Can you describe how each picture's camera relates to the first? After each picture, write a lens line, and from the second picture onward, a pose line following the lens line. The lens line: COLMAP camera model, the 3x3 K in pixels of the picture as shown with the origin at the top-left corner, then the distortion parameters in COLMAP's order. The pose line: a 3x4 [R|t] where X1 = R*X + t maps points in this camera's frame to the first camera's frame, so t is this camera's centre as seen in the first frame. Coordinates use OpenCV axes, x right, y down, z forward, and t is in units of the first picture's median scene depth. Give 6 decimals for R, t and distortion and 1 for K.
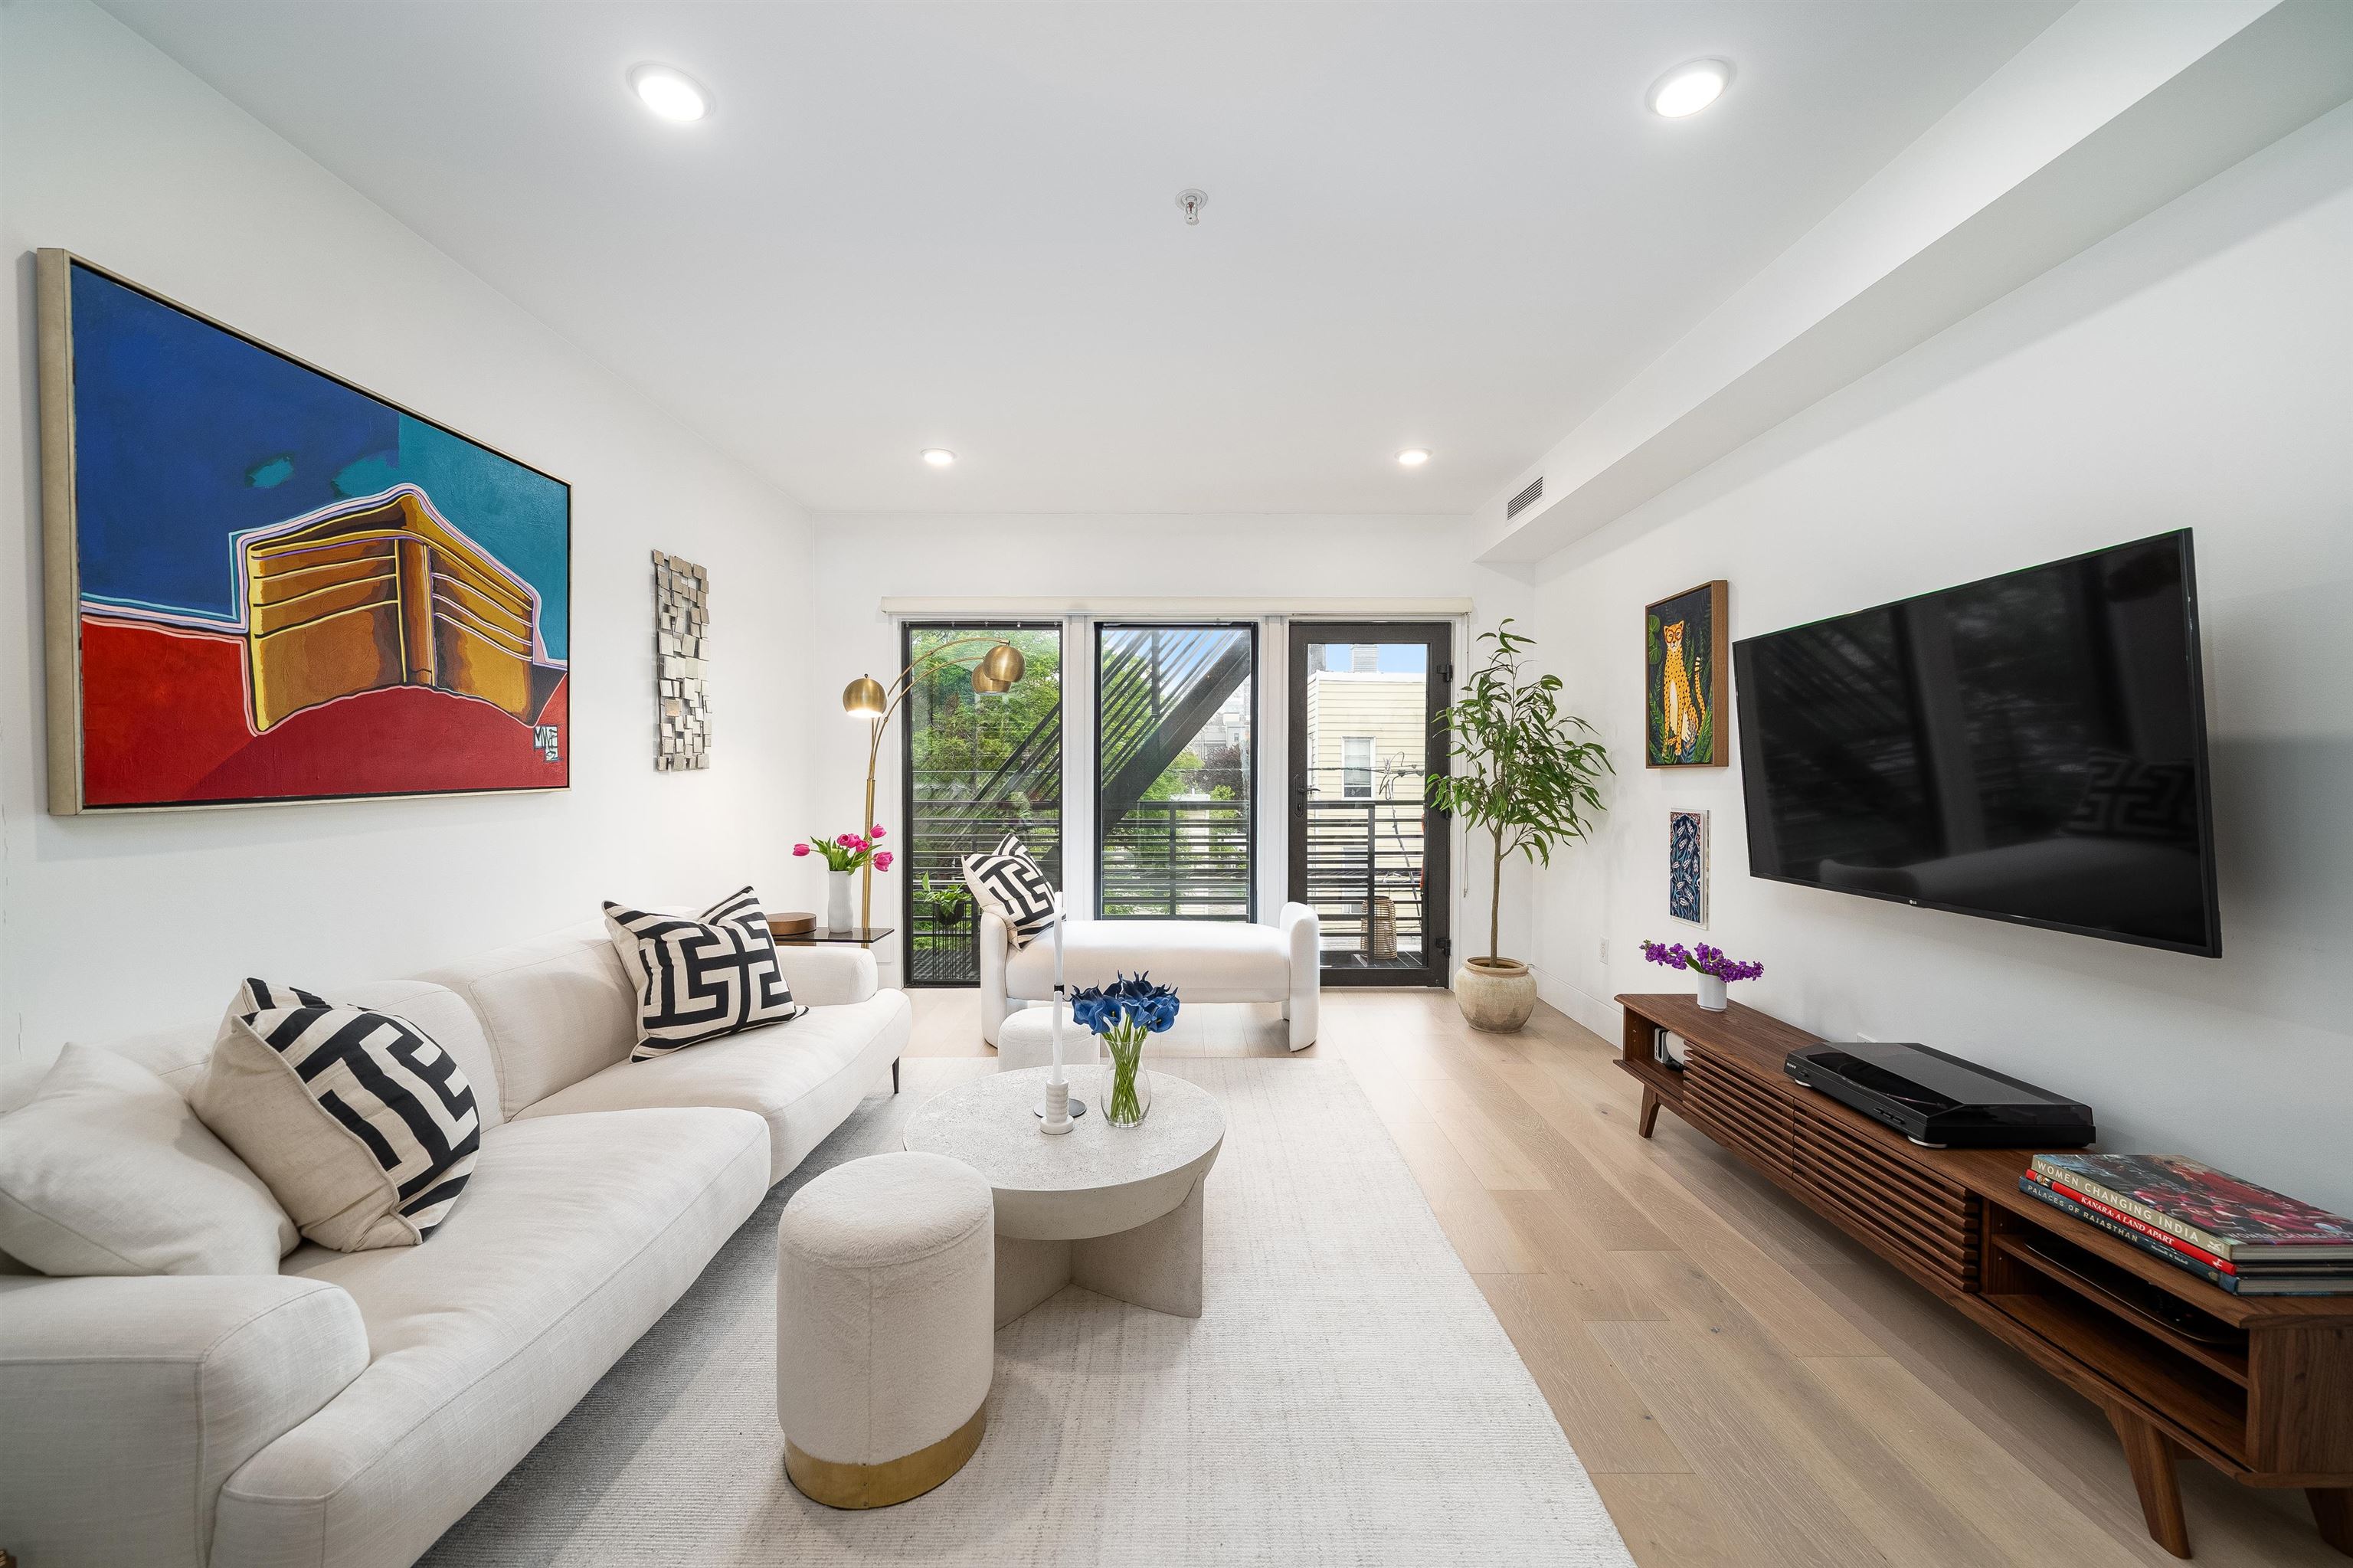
lens RADIAL K [[891.2, 0, 1176.5], [0, 891.2, 784.0], [0, 0, 1]] dist [-0.000806, -0.000171]
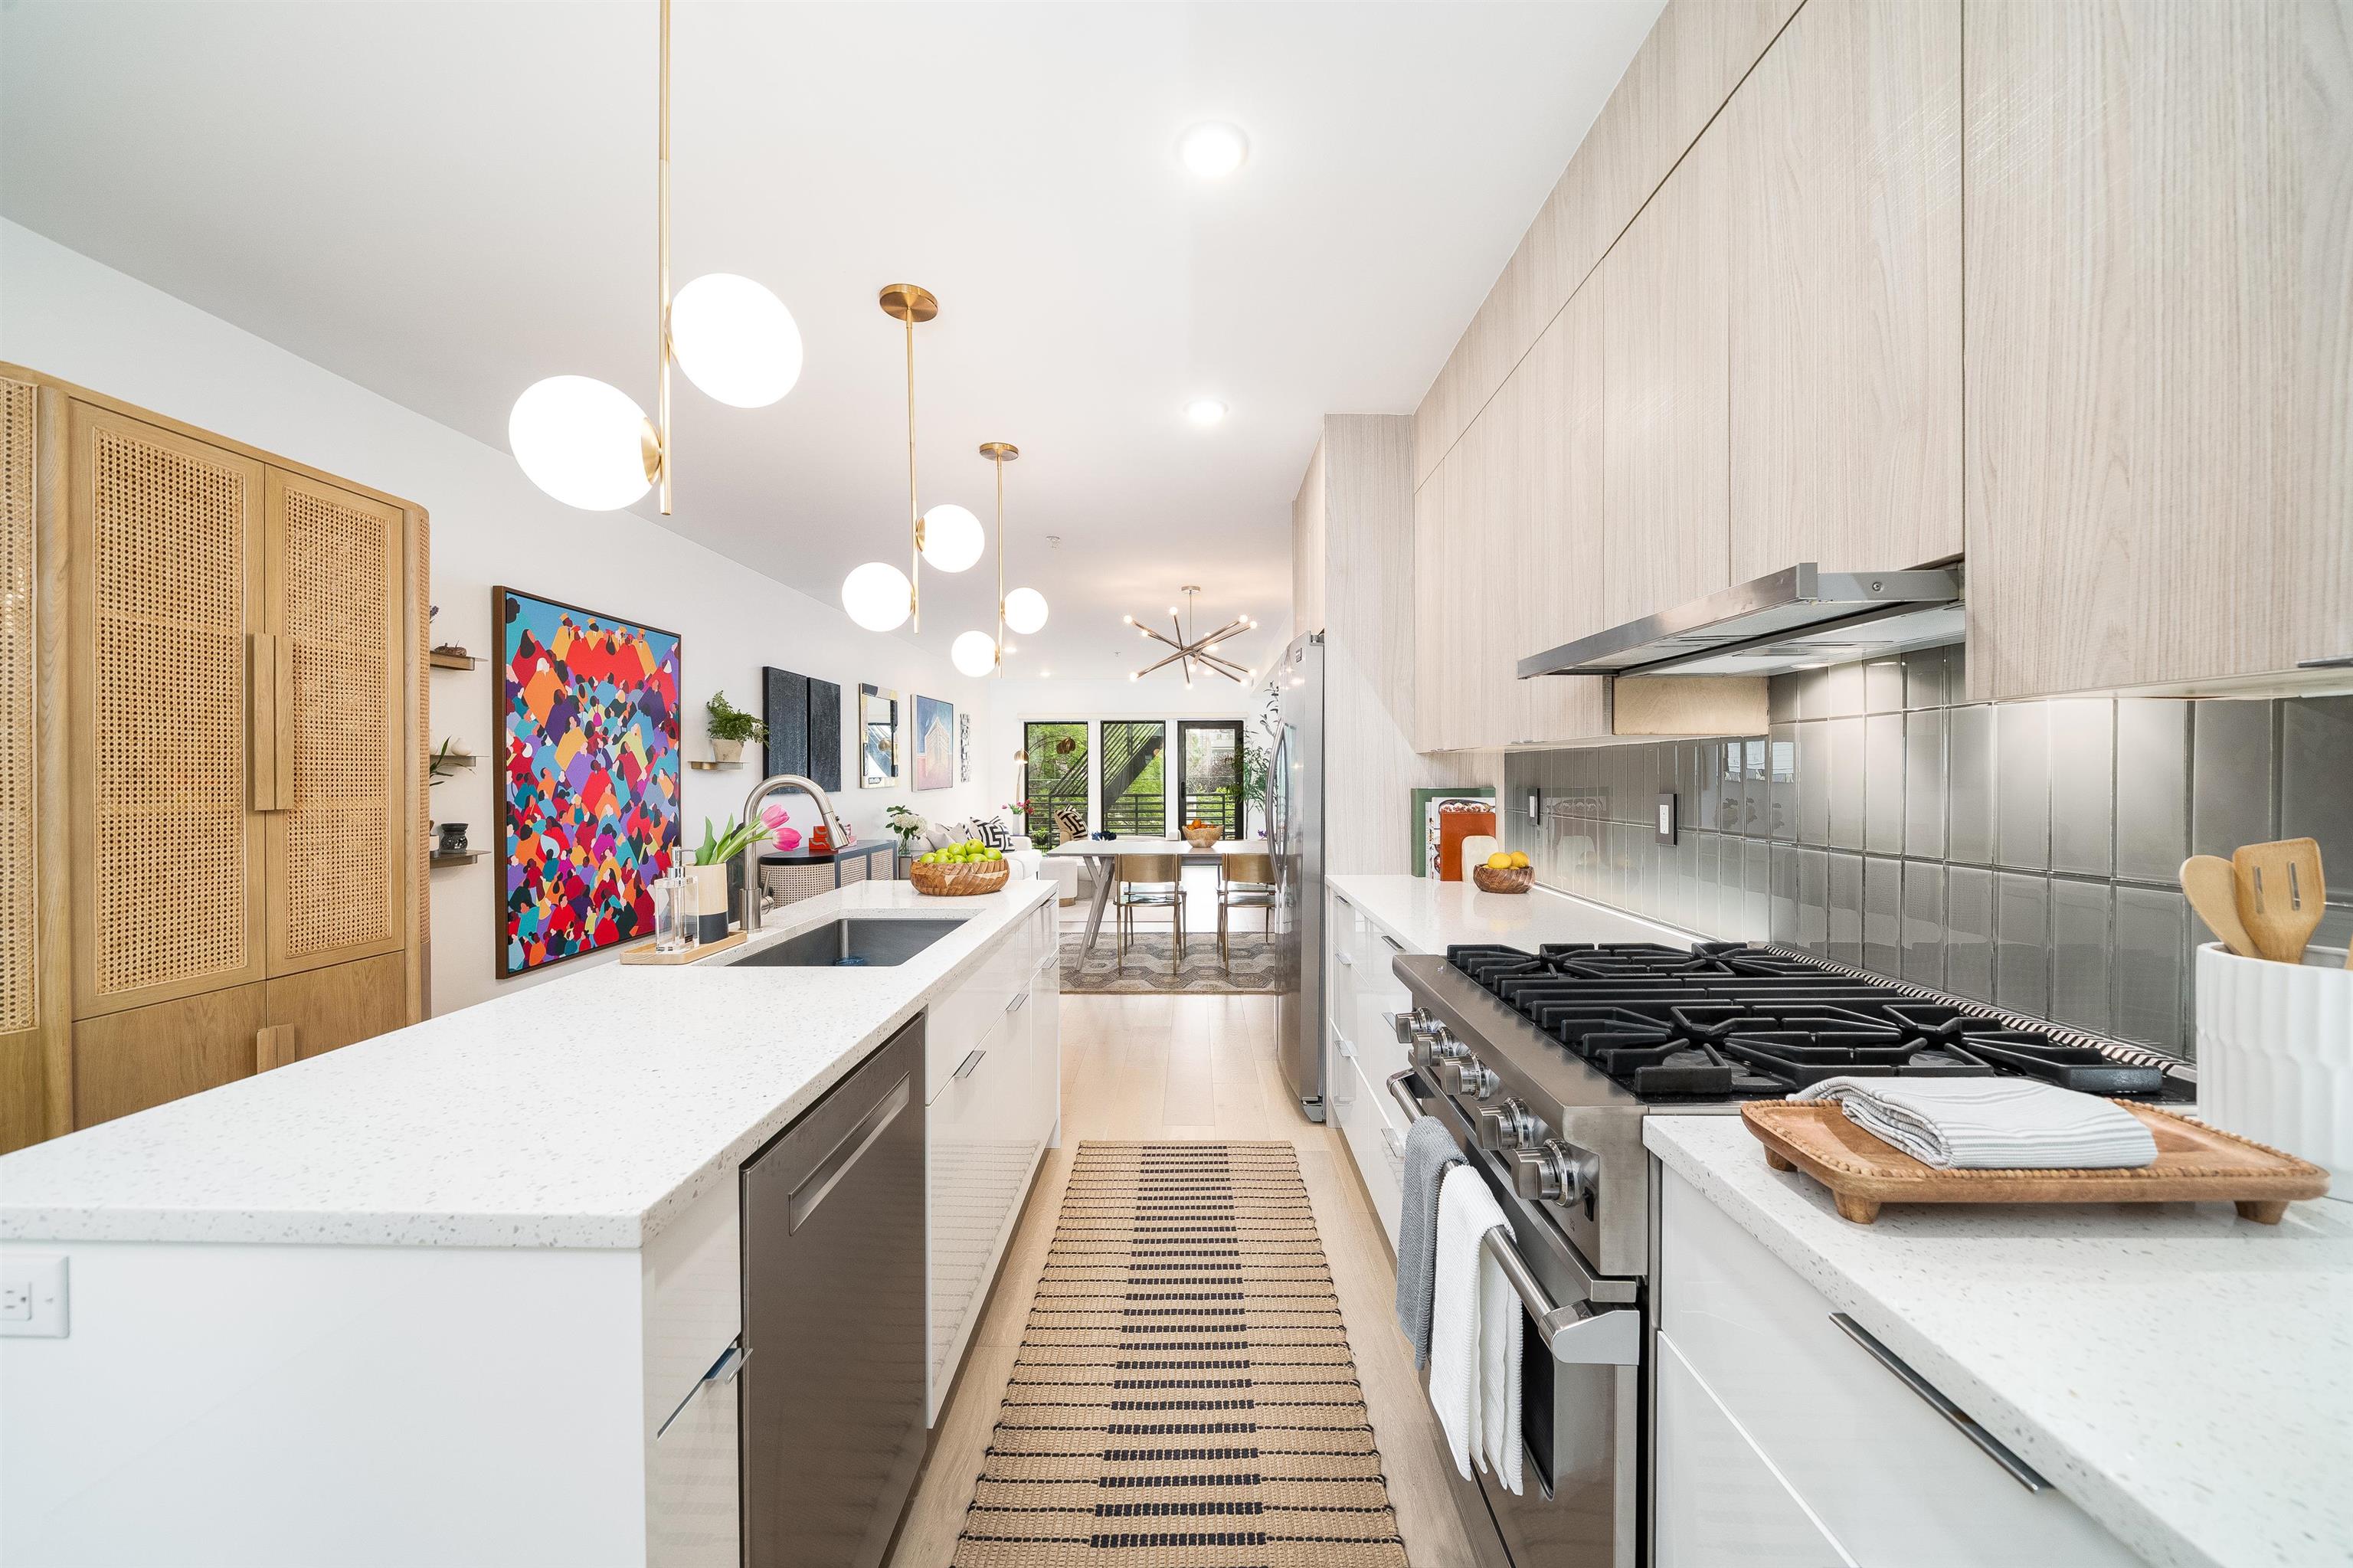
lens RADIAL K [[844.4, 0, 1176.5], [0, 844.4, 784.0], [0, 0, 1]] dist [-0.000865, -0.000200]
pose [[0.999713, -0.005977, -0.023181, 0.314397], [0.005923, 0.999980, -0.002401, 0.003277], [0.023195, 0.002263, 0.999728, -2.471628]]
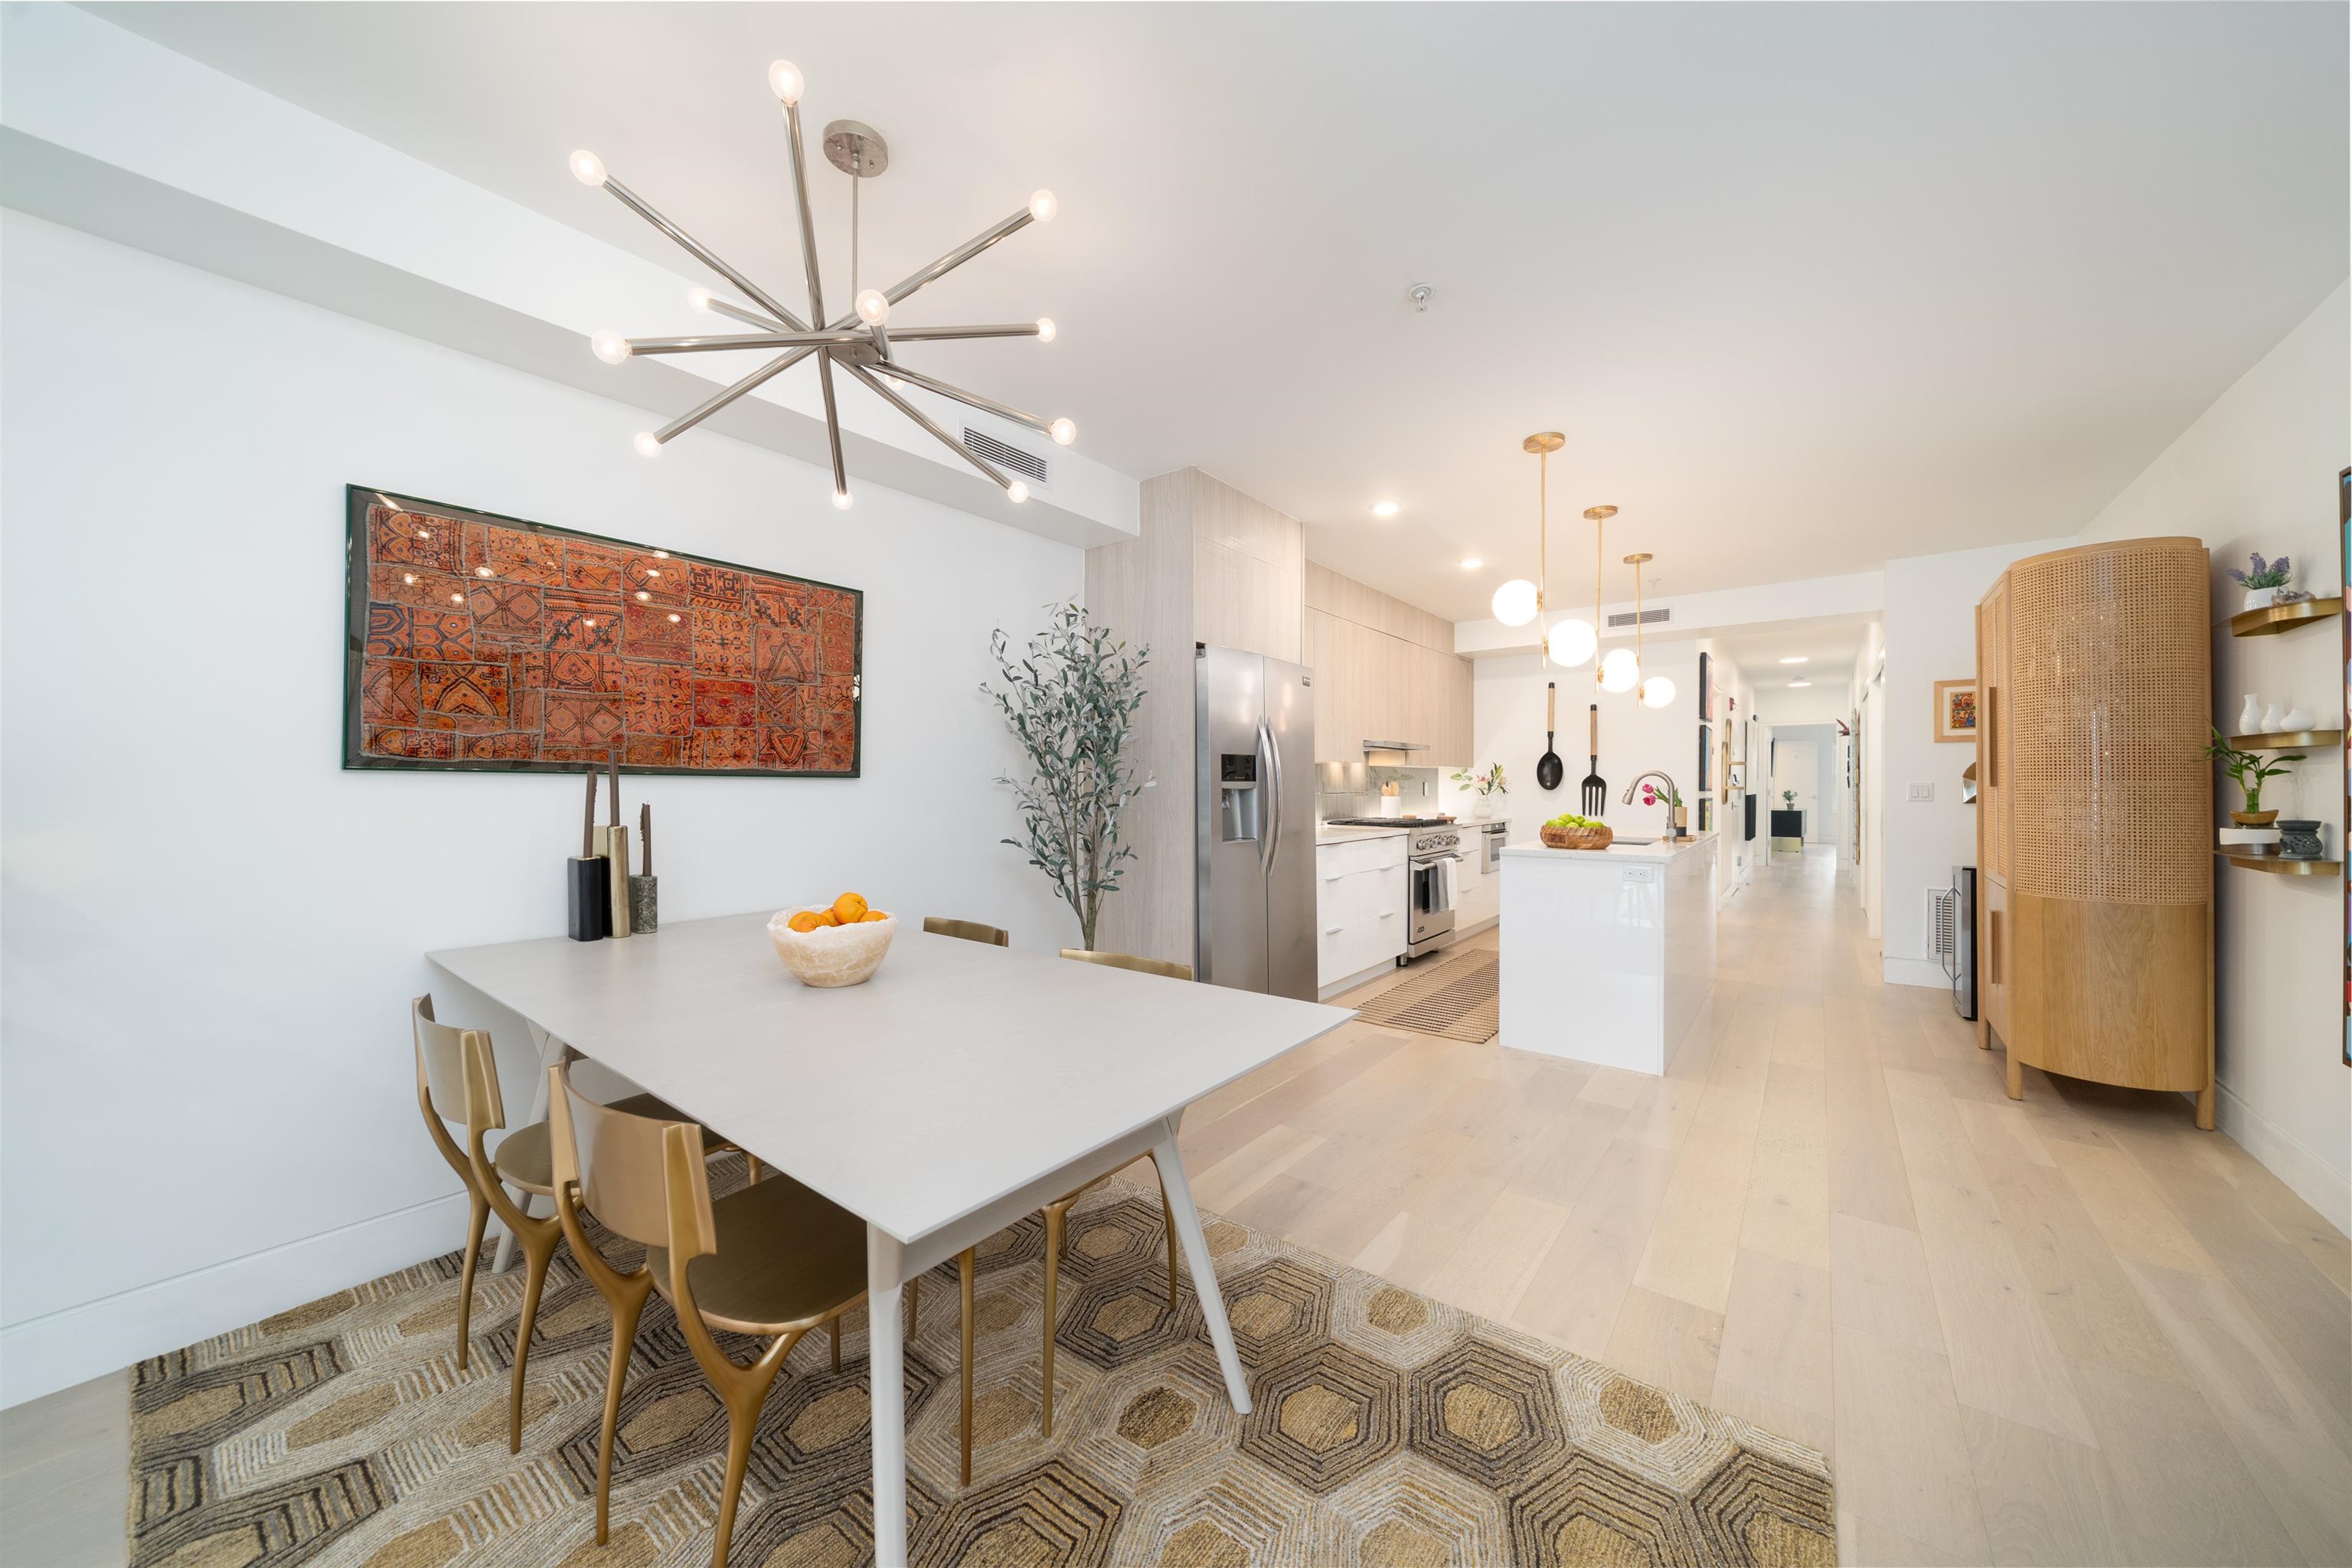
lens RADIAL K [[824.0, 0, 1174.8], [0, 824.0, 786.1], [0, 0, 1]] dist [-0.005152, 0.000038]
pose [[-0.786199, -0.005377, 0.617950, -0.291399], [0.004454, 0.999887, 0.014366, -0.005303], [-0.617957, 0.014047, -0.786087, 0.042987]]
